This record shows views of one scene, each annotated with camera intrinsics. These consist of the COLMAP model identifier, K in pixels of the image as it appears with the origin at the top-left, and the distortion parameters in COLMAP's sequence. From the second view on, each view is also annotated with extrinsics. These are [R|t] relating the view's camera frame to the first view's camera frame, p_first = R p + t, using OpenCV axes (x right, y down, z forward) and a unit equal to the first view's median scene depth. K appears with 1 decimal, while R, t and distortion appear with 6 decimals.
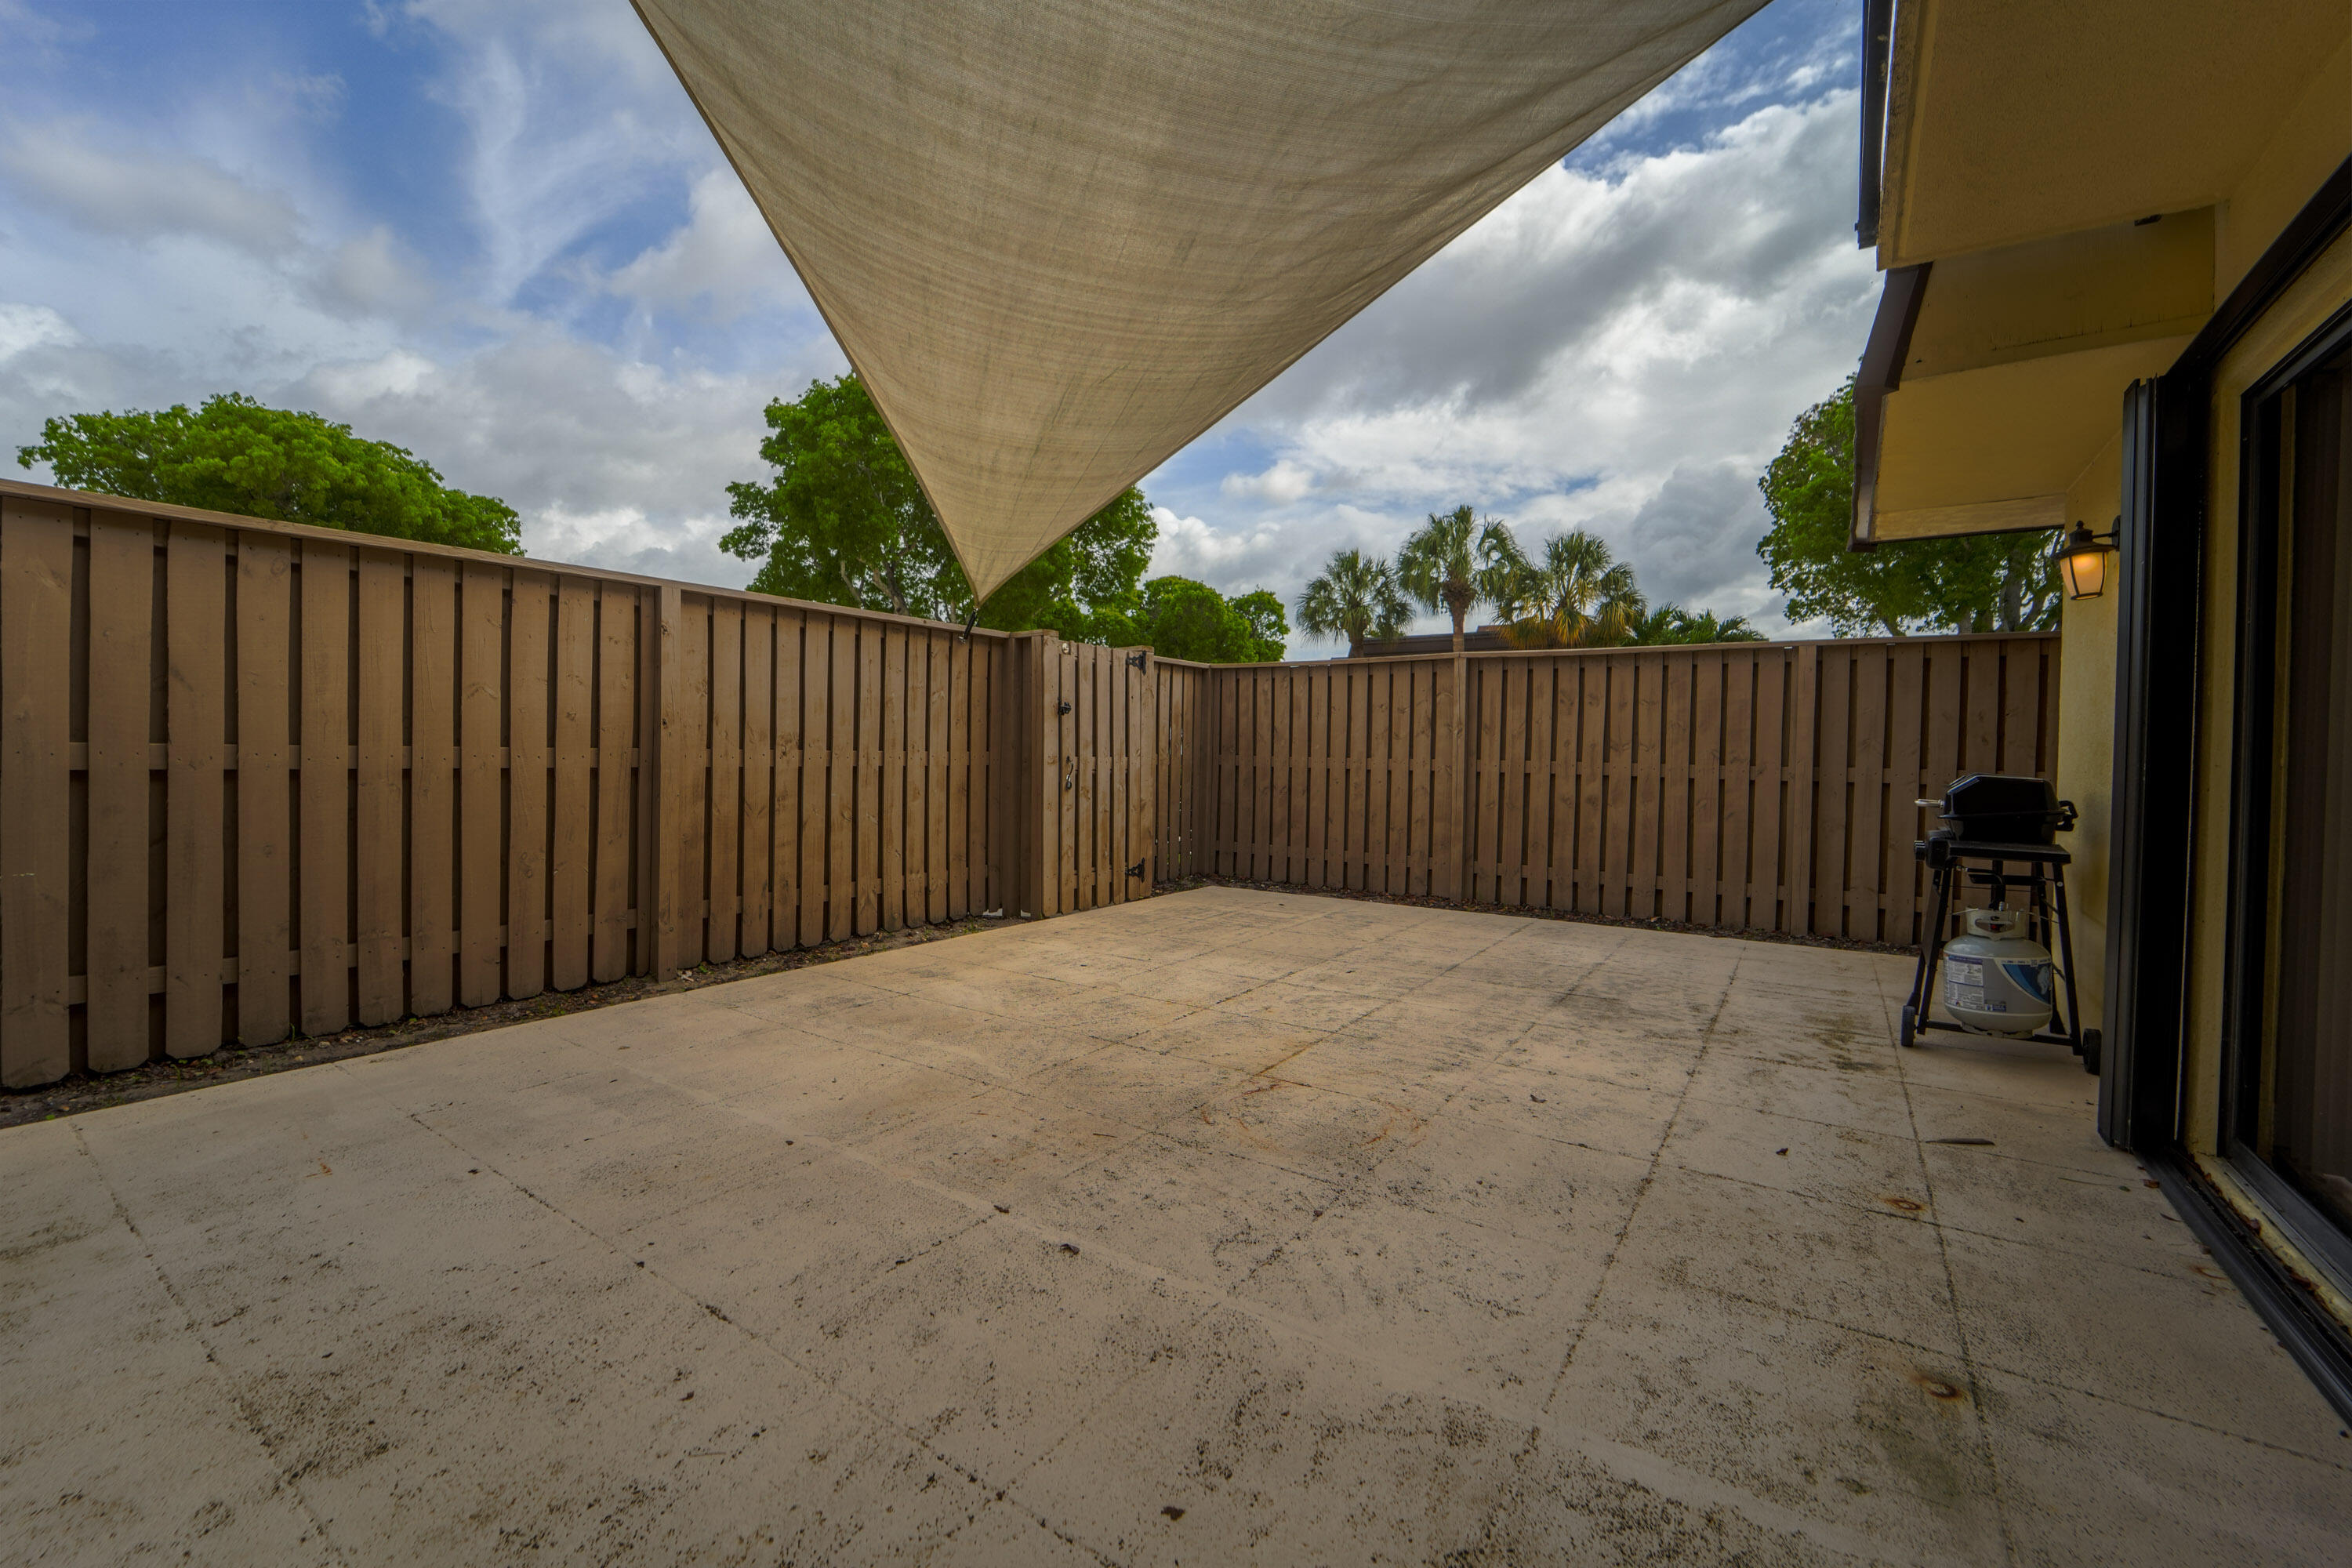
lens RADIAL K [[945.0, 0, 1179.8], [0, 945.0, 773.8], [0, 0, 1]] dist [-0.016820, 0.000455]
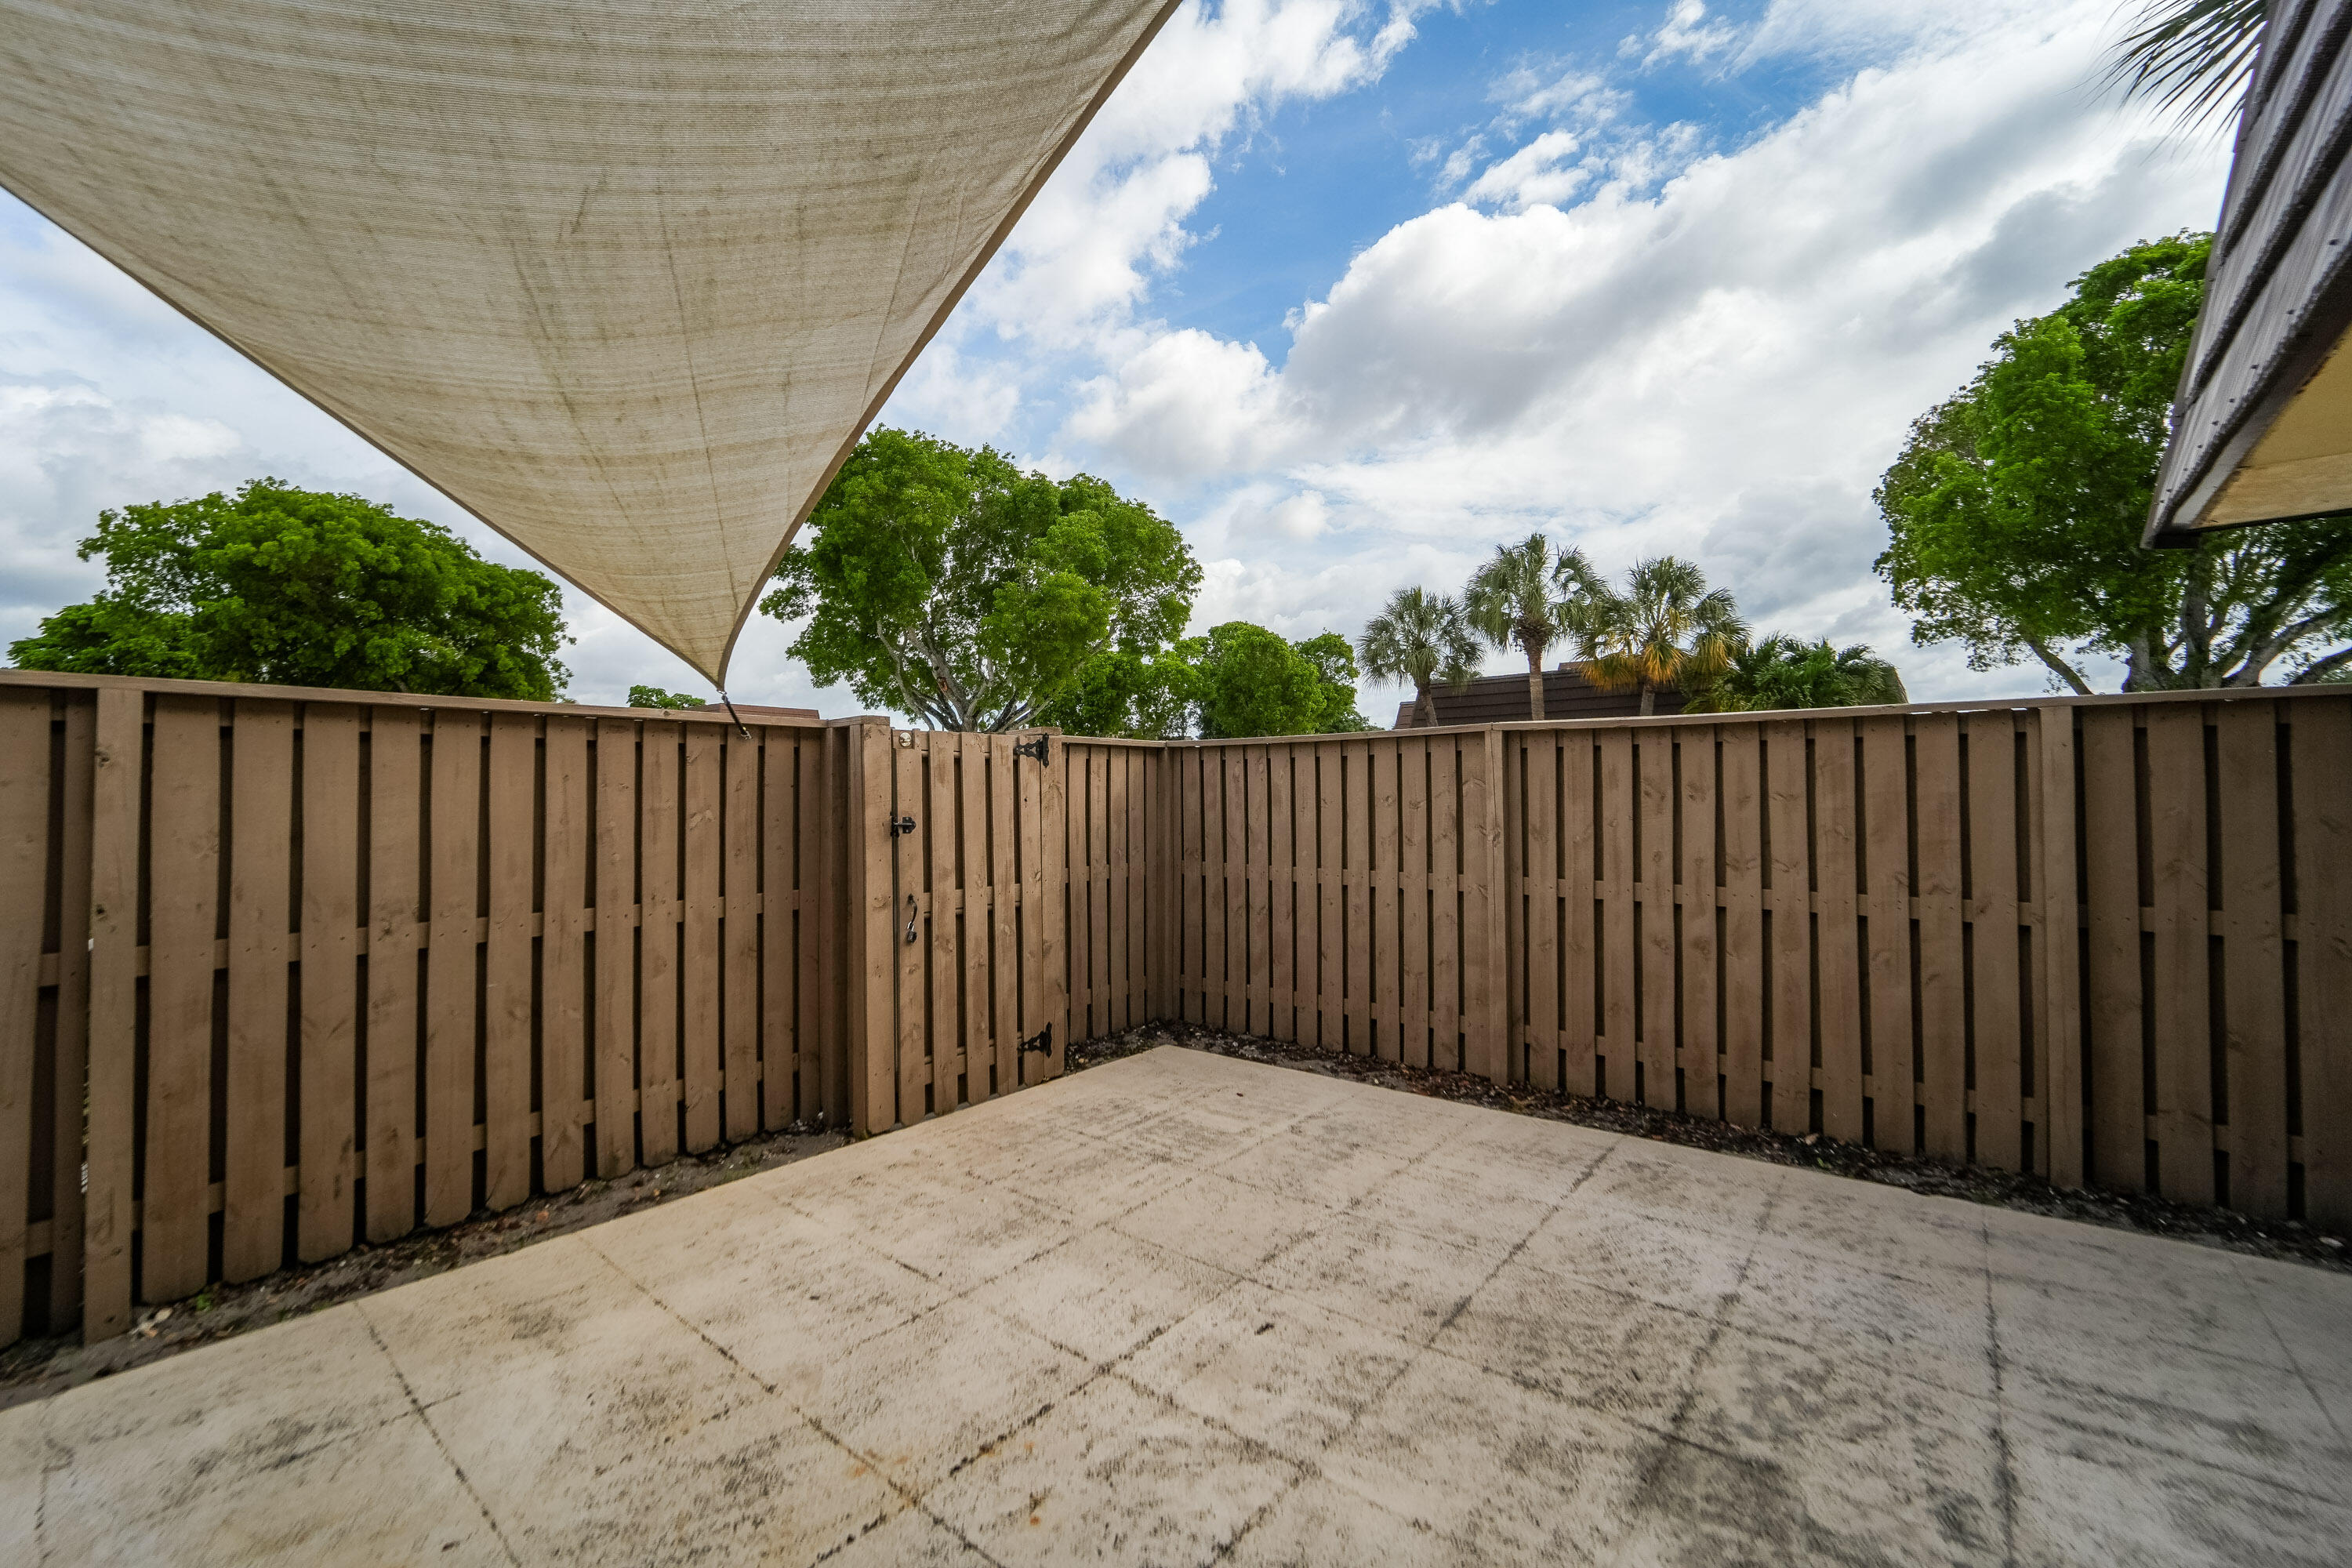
lens RADIAL K [[945.0, 0, 1179.8], [0, 945.0, 773.8], [0, 0, 1]] dist [-0.016820, 0.000455]
pose [[0.995892, -0.024740, -0.087100, 0.121682], [0.020583, 0.998621, -0.048302, -0.059750], [0.088175, 0.046311, 0.995028, 0.277851]]
